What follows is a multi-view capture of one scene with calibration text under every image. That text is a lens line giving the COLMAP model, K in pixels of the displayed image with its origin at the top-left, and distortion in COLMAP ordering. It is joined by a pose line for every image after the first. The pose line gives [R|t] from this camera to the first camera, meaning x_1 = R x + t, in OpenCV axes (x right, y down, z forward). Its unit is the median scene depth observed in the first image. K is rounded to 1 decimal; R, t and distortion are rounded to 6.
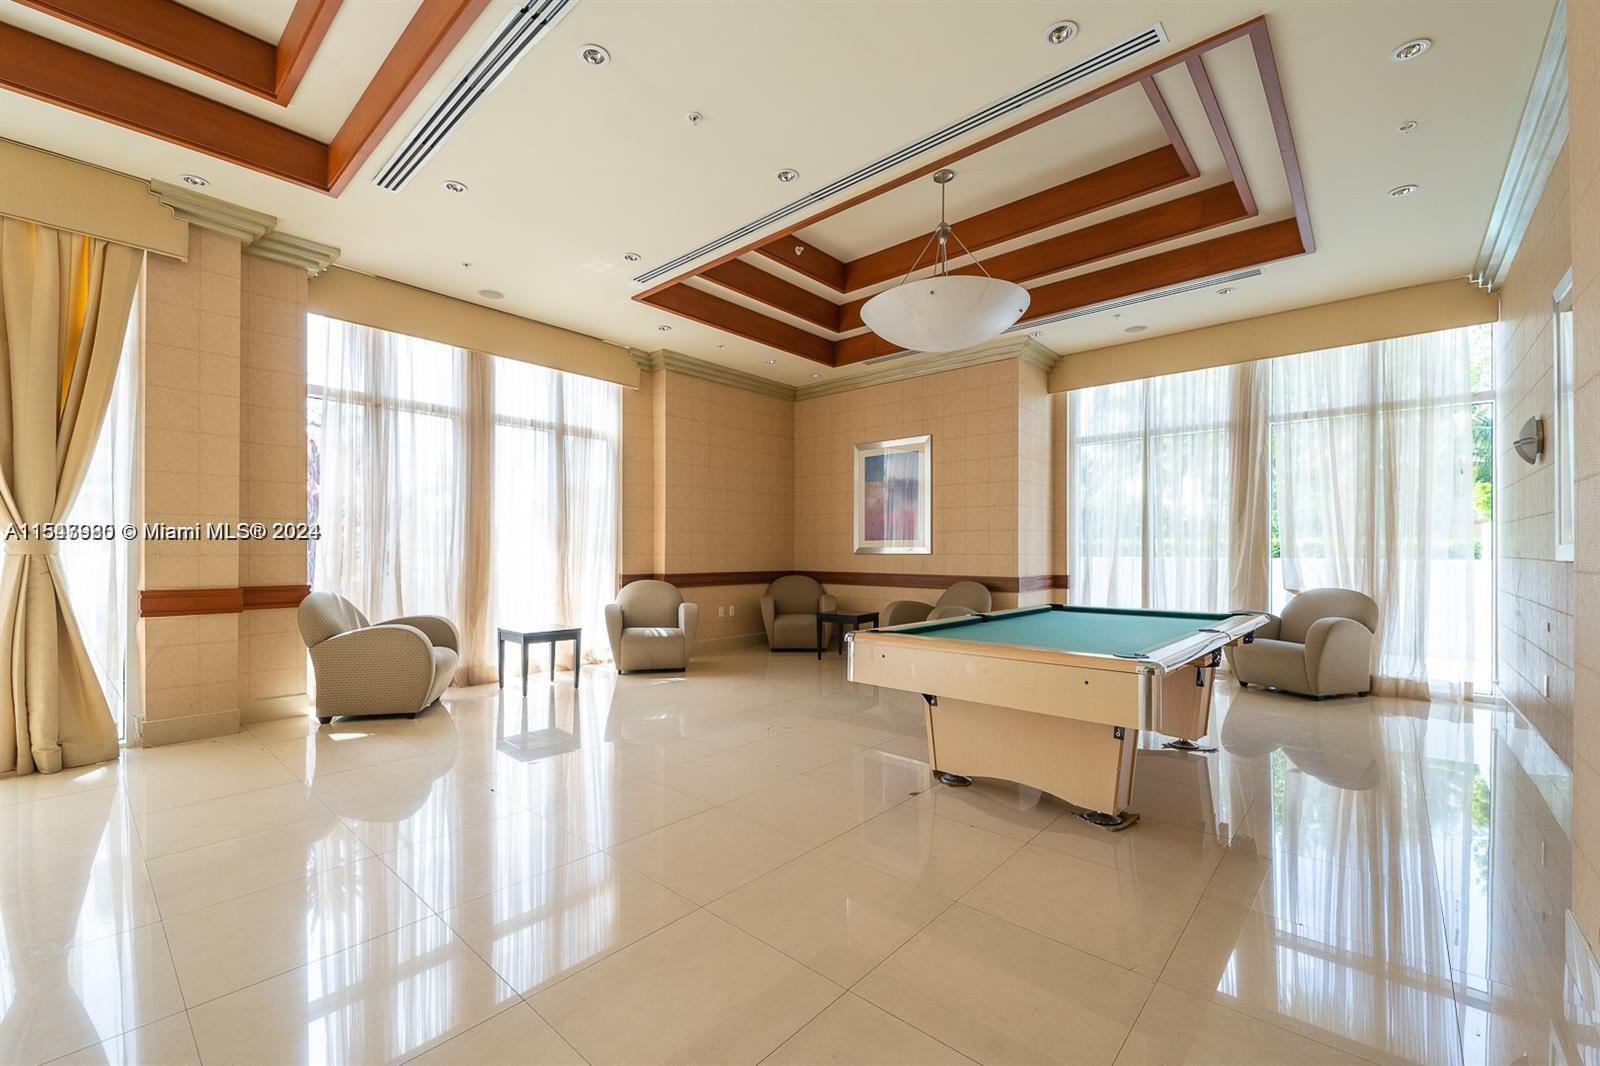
lens RADIAL K [[654.8, 0, 779.3], [0, 654.8, 553.8], [0, 0, 1]] dist [-0.002254, -0.000213]
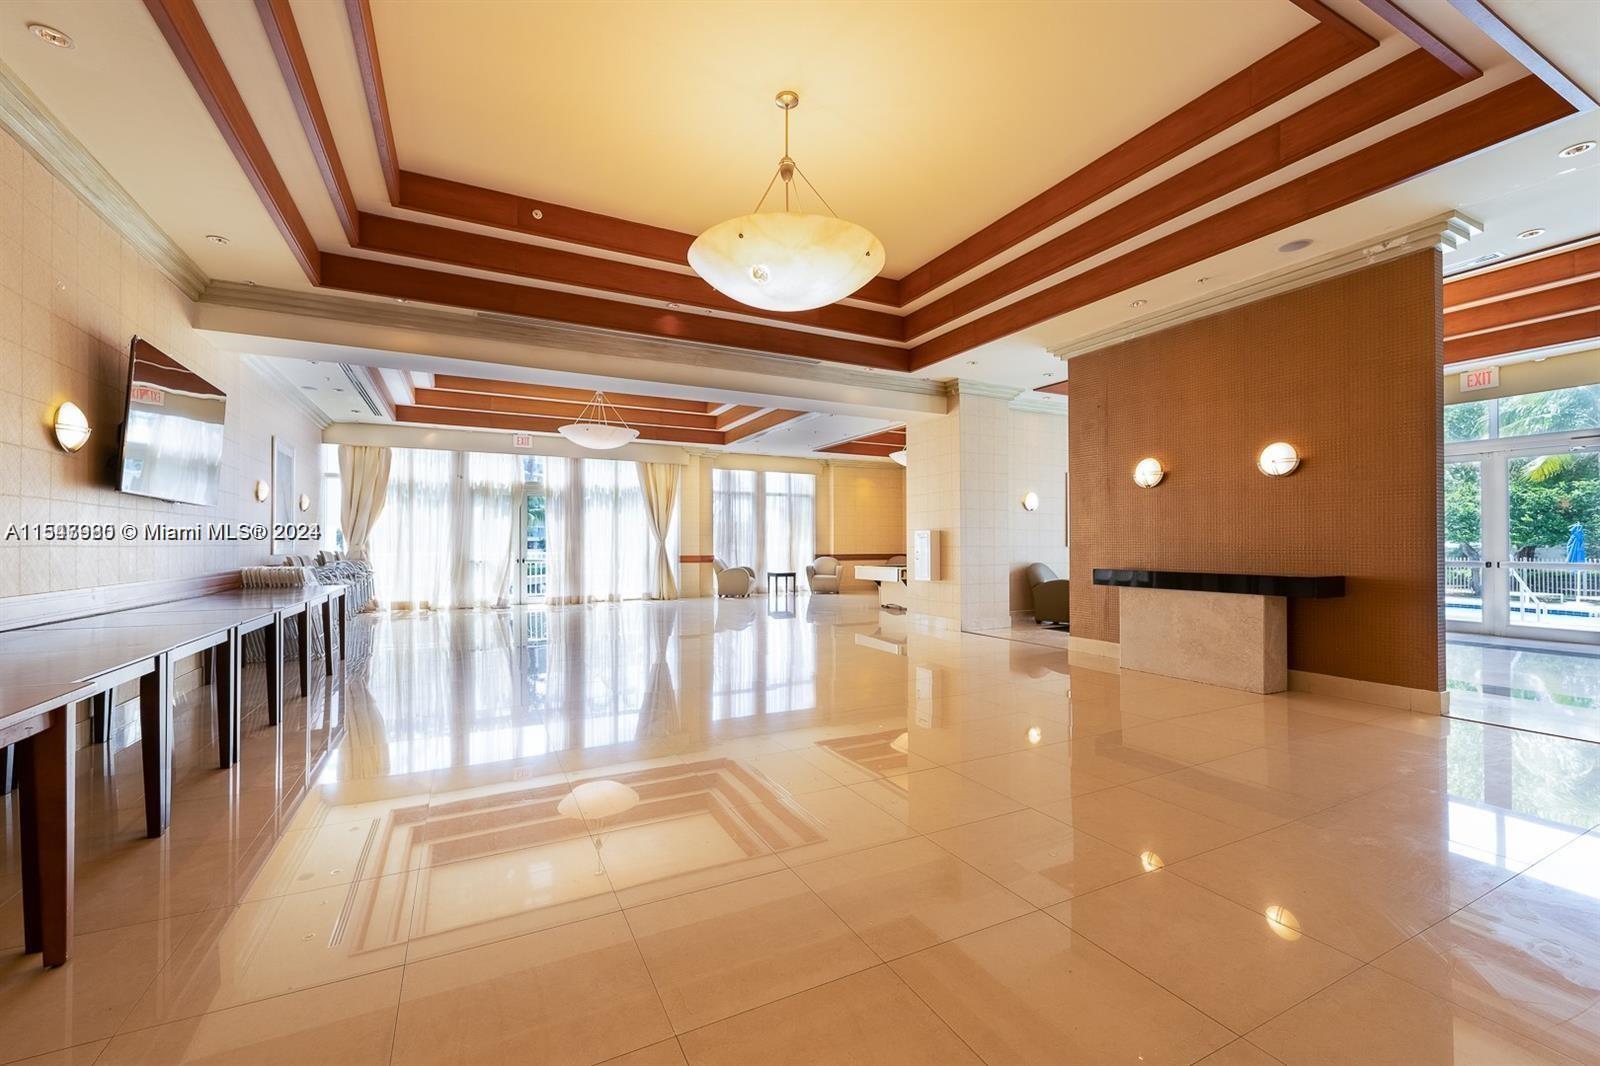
lens RADIAL K [[654.8, 0, 794.4], [0, 654.8, 540.7], [0, 0, 1]] dist [-0.002254, -0.000213]
pose [[0.939663, -0.008080, -0.342005, 0.601586], [0.004891, 0.999936, -0.010186, 0.006300], [0.342065, 0.007898, 0.939643, -1.508045]]
